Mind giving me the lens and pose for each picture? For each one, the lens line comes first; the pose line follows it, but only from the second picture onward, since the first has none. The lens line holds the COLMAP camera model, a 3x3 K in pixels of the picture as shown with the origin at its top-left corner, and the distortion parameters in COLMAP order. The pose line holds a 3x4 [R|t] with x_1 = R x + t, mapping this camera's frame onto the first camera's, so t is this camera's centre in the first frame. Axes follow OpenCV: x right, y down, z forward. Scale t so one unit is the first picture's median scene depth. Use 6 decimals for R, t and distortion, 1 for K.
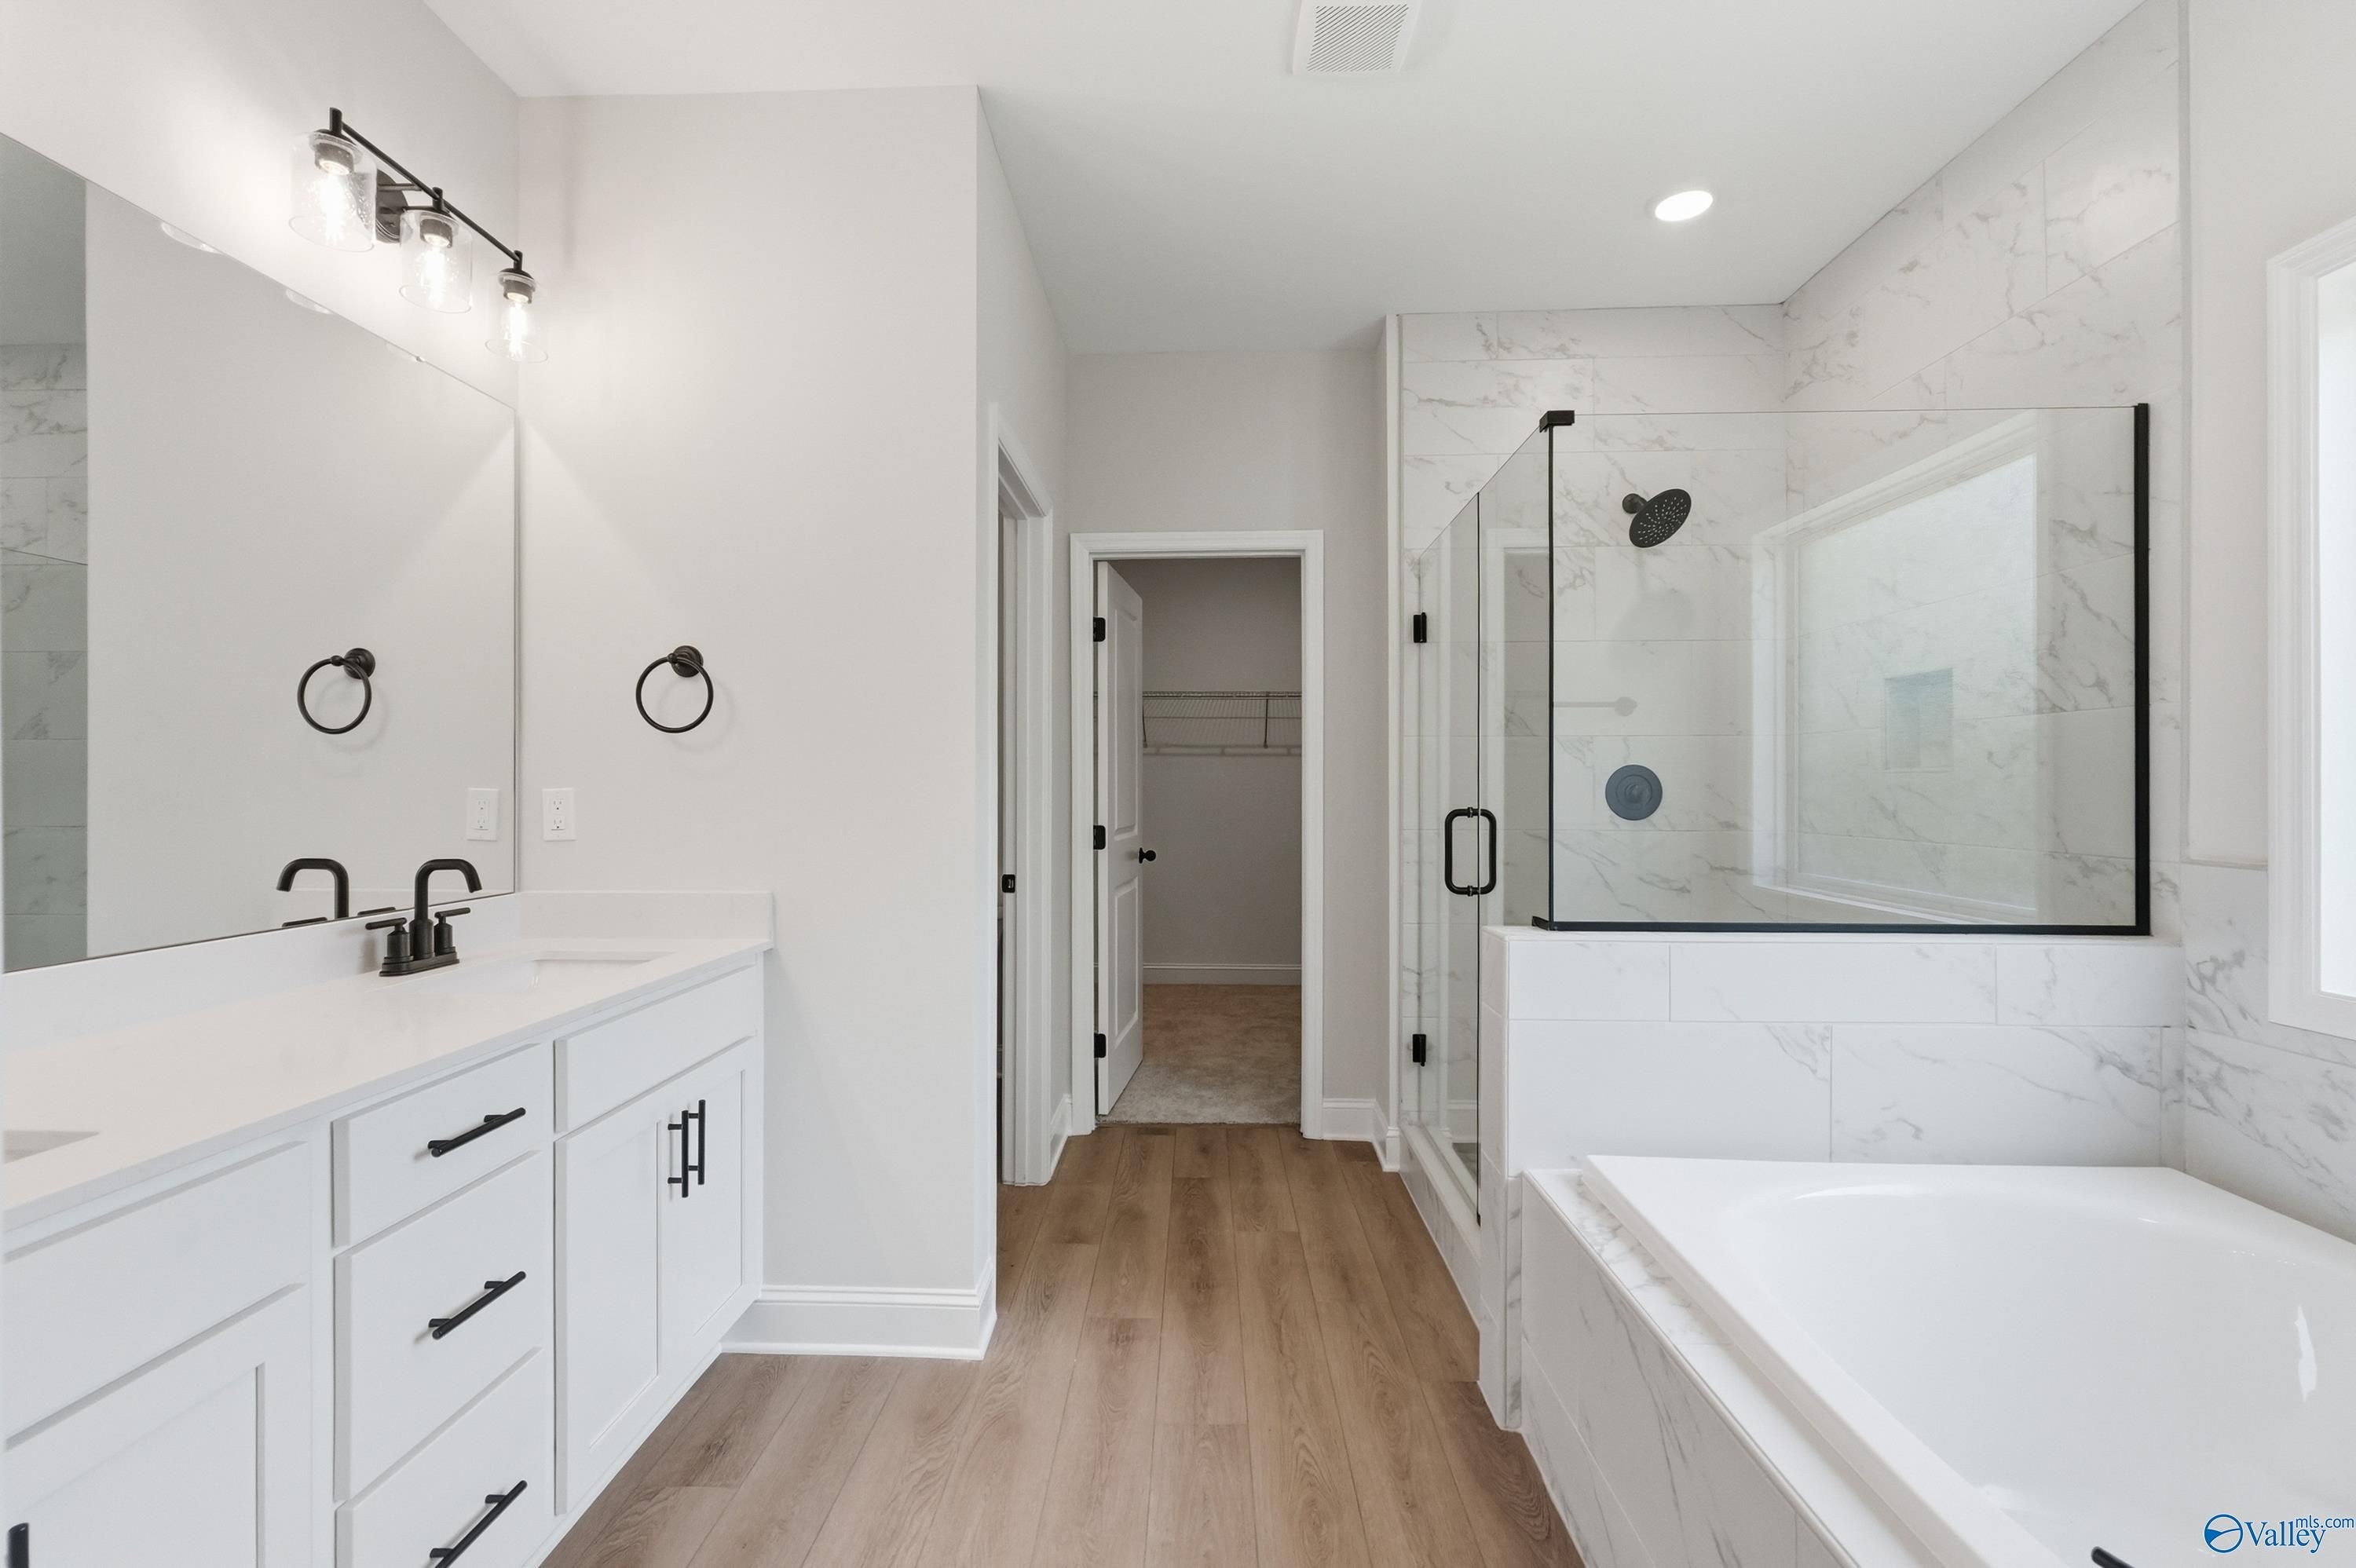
lens RADIAL K [[1008.8, 0, 1180.4], [0, 1008.8, 779.3], [0, 0, 1]] dist [-0.004361, 0.000335]
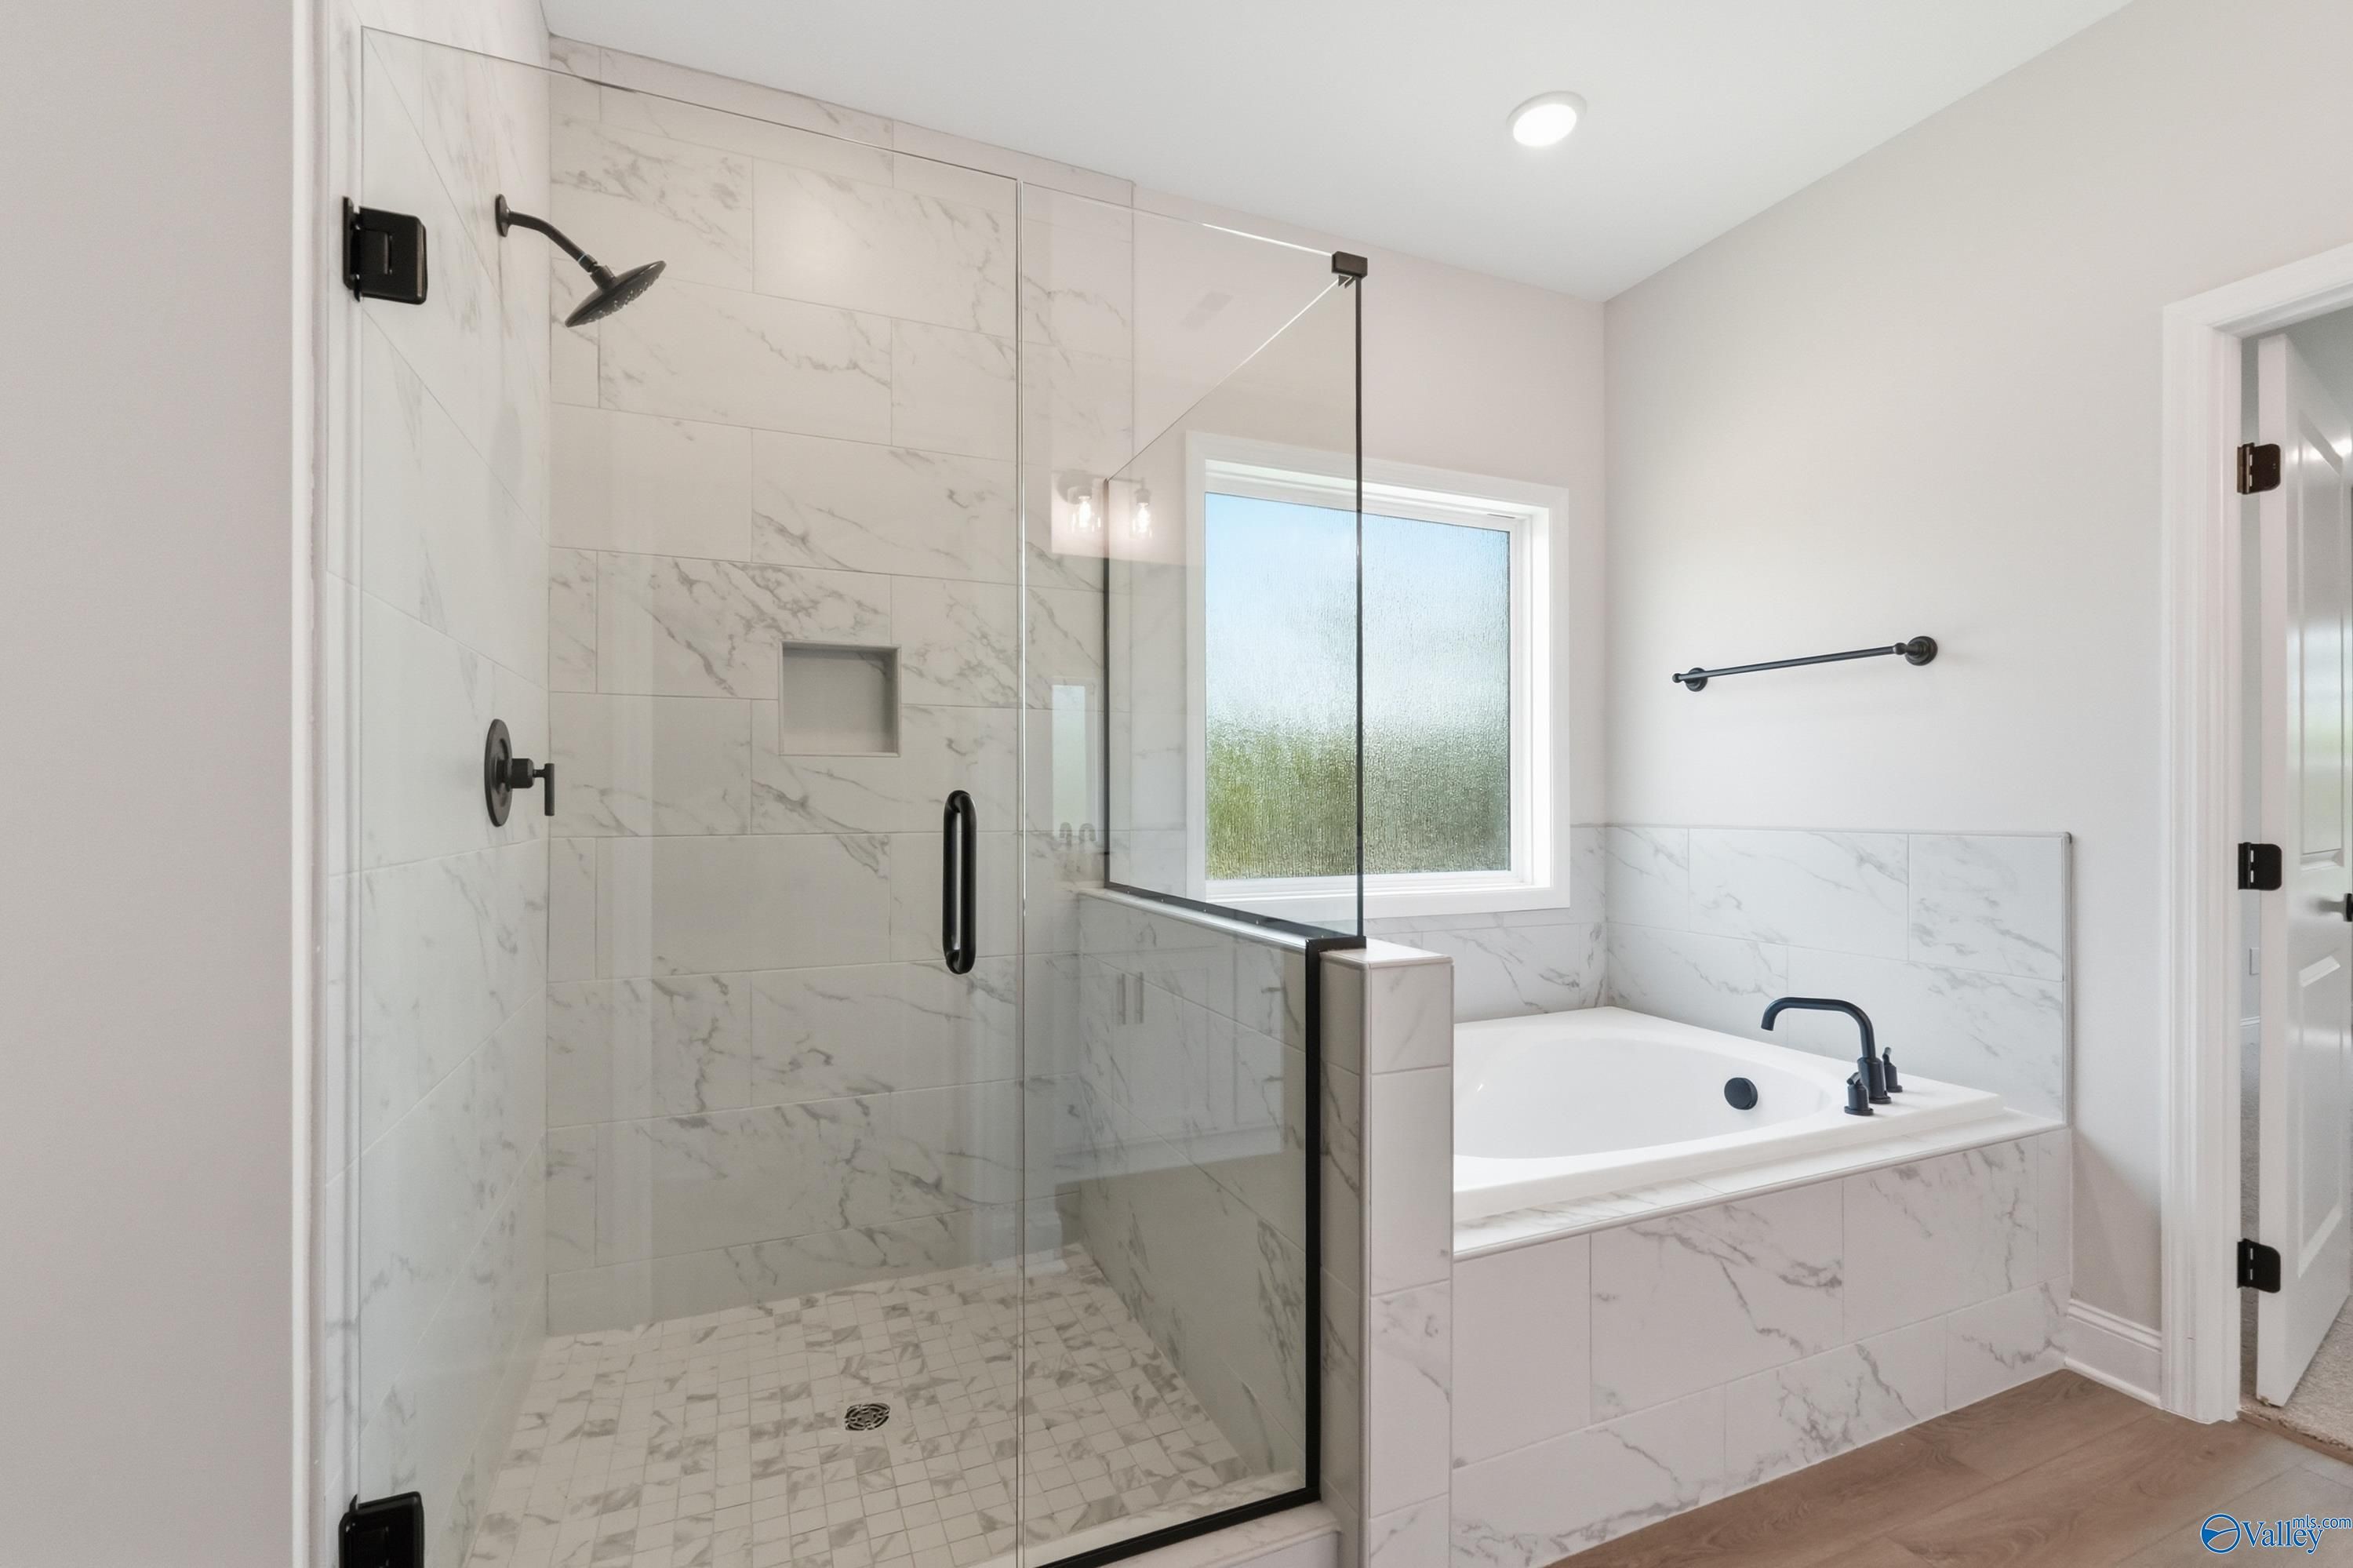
lens RADIAL K [[1007.7, 0, 1160.0], [0, 1007.7, 792.2], [0, 0, 1]] dist [-0.004361, 0.000335]
pose [[-0.410159, 0.002675, 0.912010, -0.225556], [-0.007057, 0.999956, -0.006106, 0.032834], [-0.911987, -0.008941, -0.410122, 1.258603]]
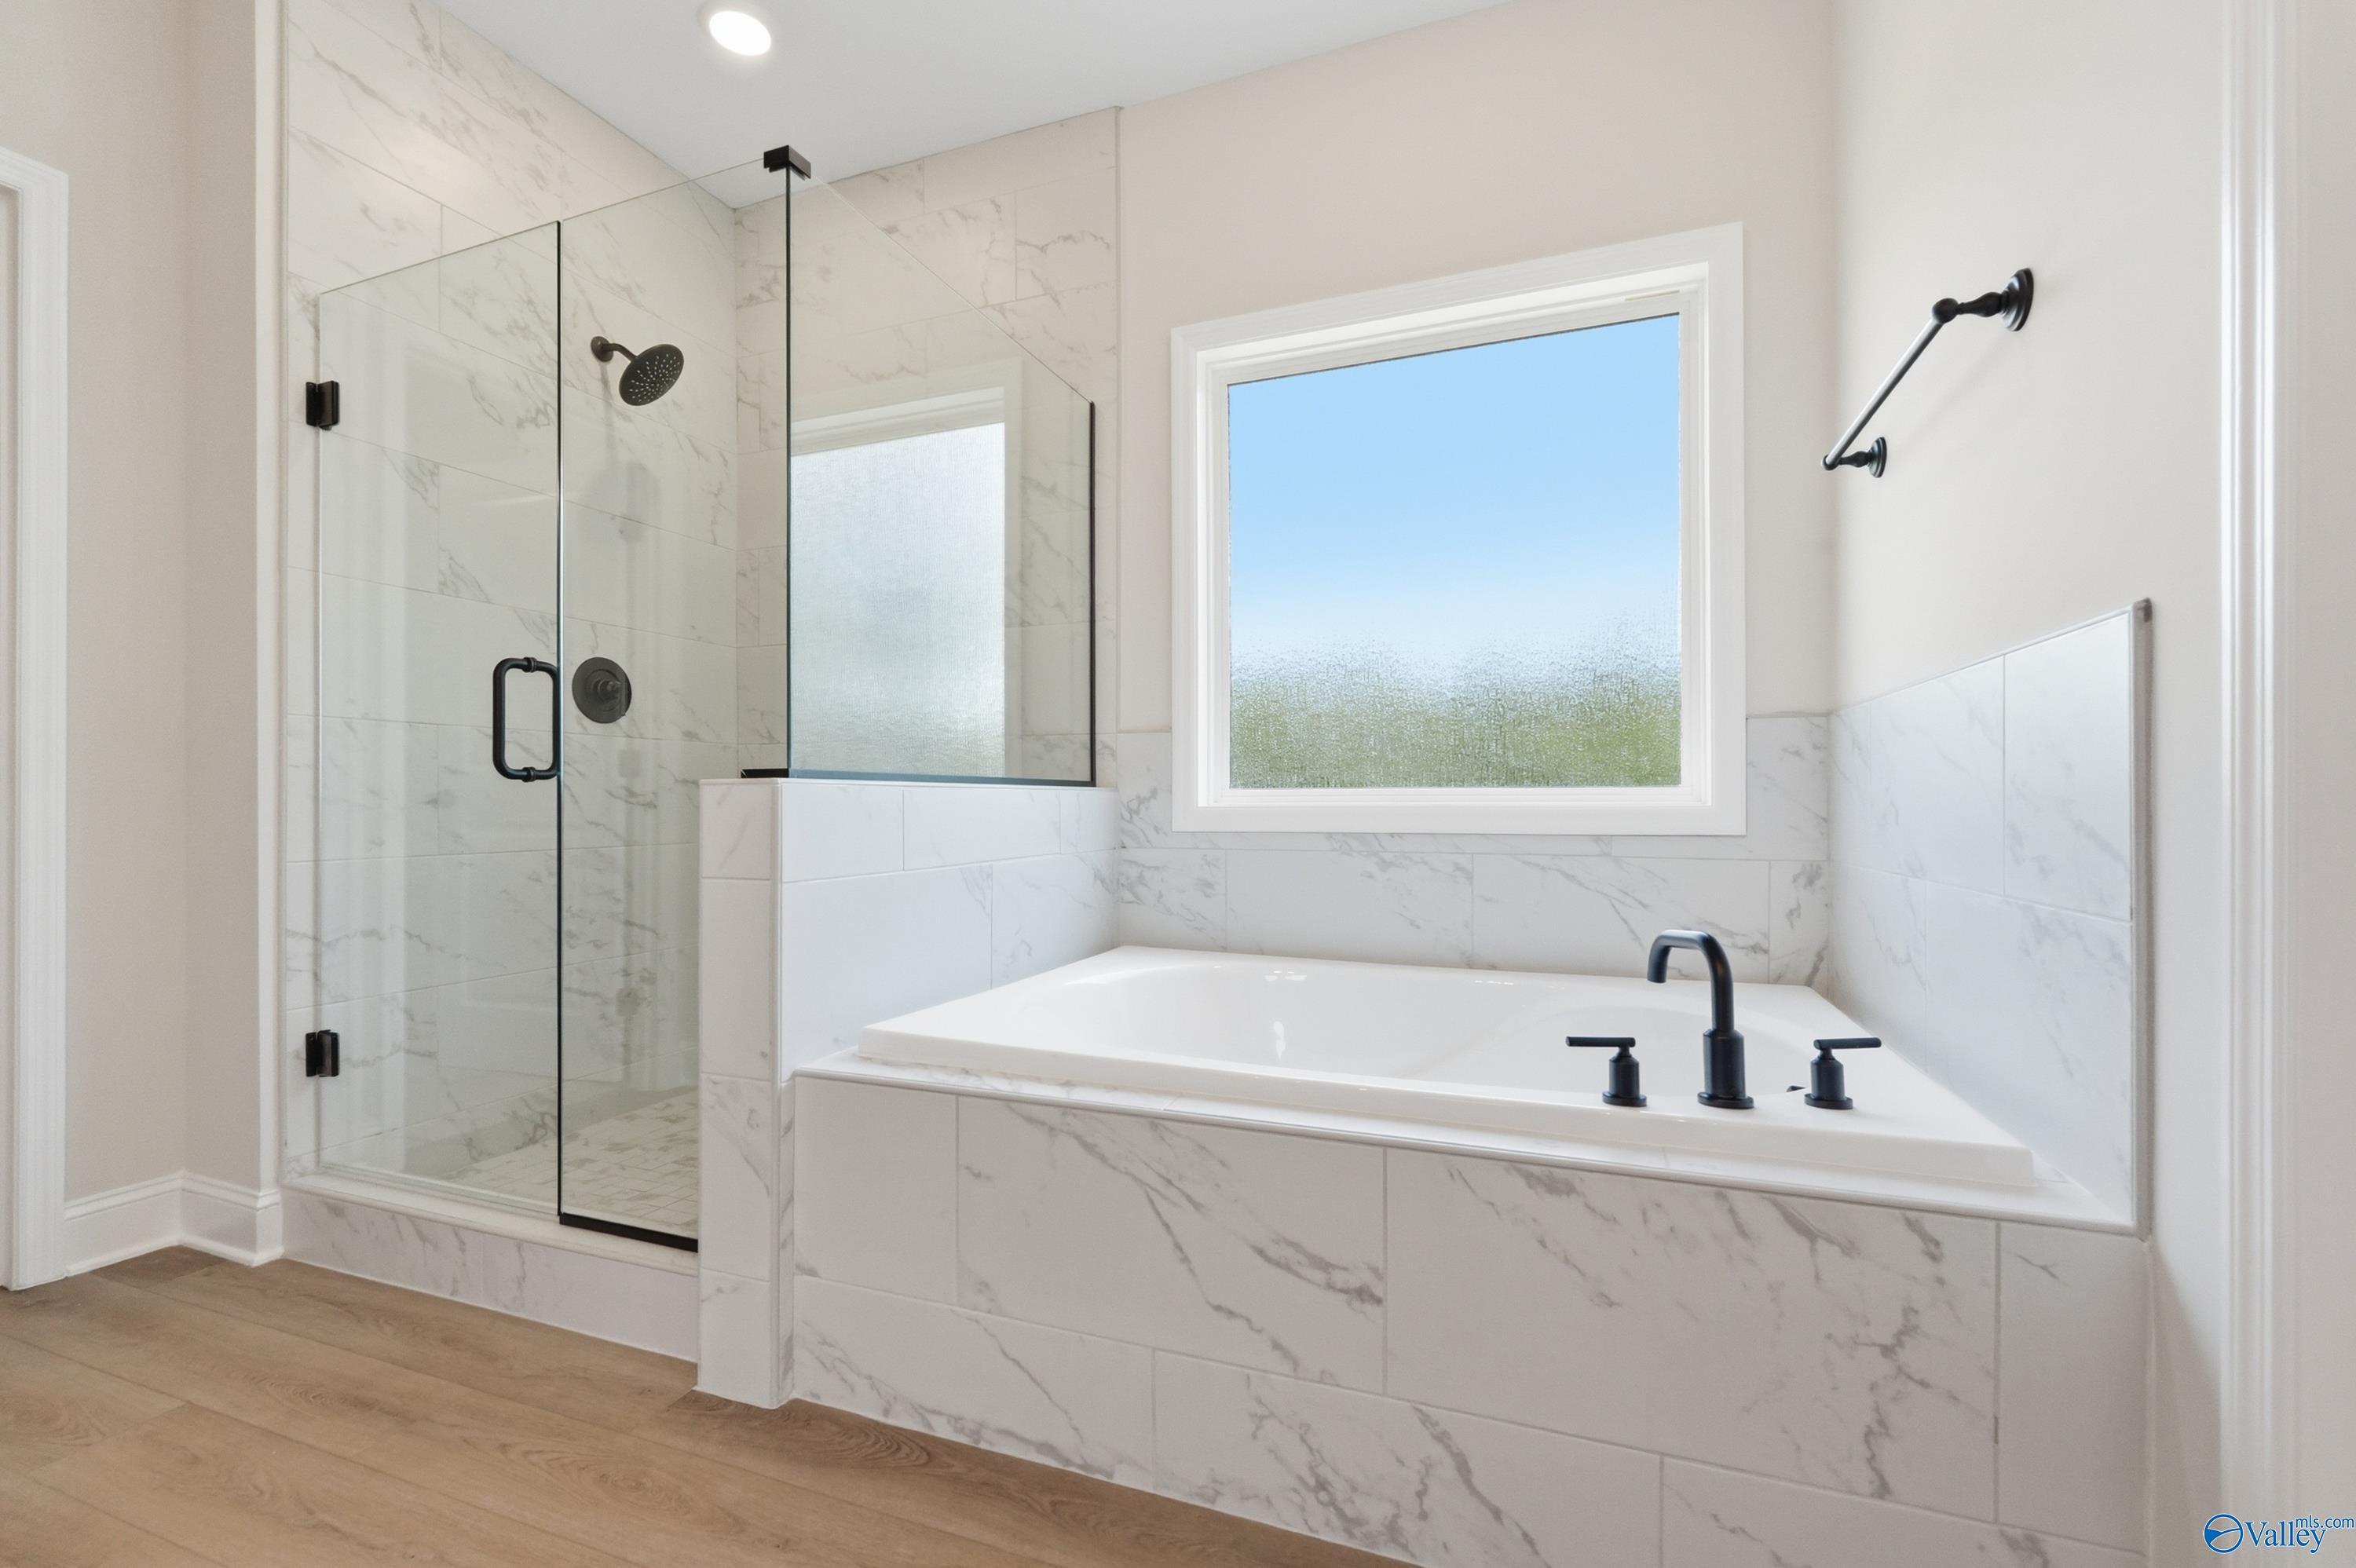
lens RADIAL K [[1008.8, 0, 1167.2], [0, 1008.8, 794.6], [0, 0, 1]] dist [-0.004361, 0.000335]
pose [[0.335127, 0.001119, 0.942172, -0.264561], [-0.000802, 0.999999, -0.000902, 0.141085], [-0.942173, -0.000453, 0.335128, 0.376340]]
